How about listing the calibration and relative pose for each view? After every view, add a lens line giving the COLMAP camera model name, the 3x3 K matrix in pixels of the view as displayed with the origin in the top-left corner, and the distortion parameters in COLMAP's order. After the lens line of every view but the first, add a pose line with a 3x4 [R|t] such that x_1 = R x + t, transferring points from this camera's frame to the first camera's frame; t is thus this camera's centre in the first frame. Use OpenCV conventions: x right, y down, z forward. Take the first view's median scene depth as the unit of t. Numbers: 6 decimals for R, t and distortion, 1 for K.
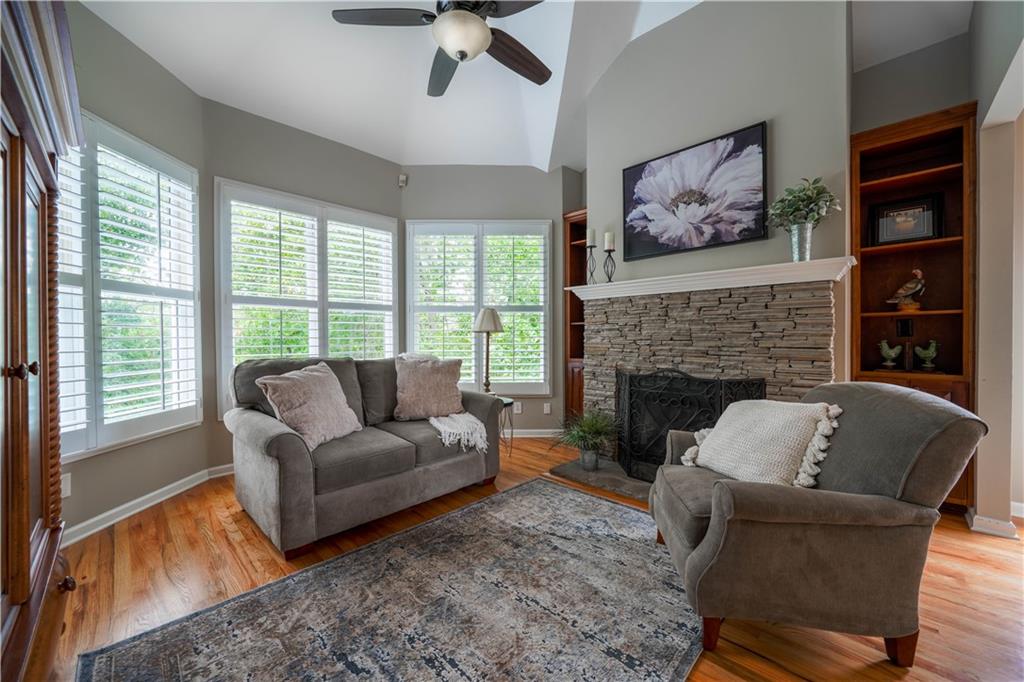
lens RADIAL K [[384.7, 0, 509.4], [0, 384.7, 341.1], [0, 0, 1]] dist [0.000812, 0.000025]
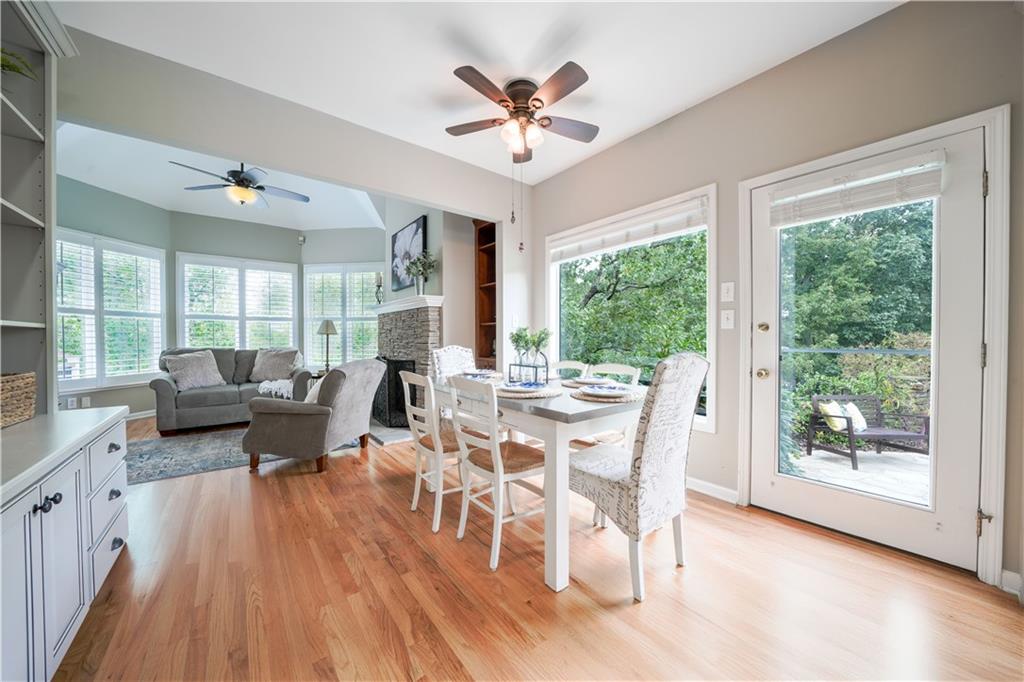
lens RADIAL K [[355.0, 0, 514.1], [0, 355.0, 343.5], [0, 0, 1]] dist [-0.014762, -0.000166]
pose [[0.993129, -0.000968, -0.117022, 1.084034], [0.001221, 0.999997, 0.002087, 0.016940], [0.117019, -0.002216, 0.993127, -0.499287]]
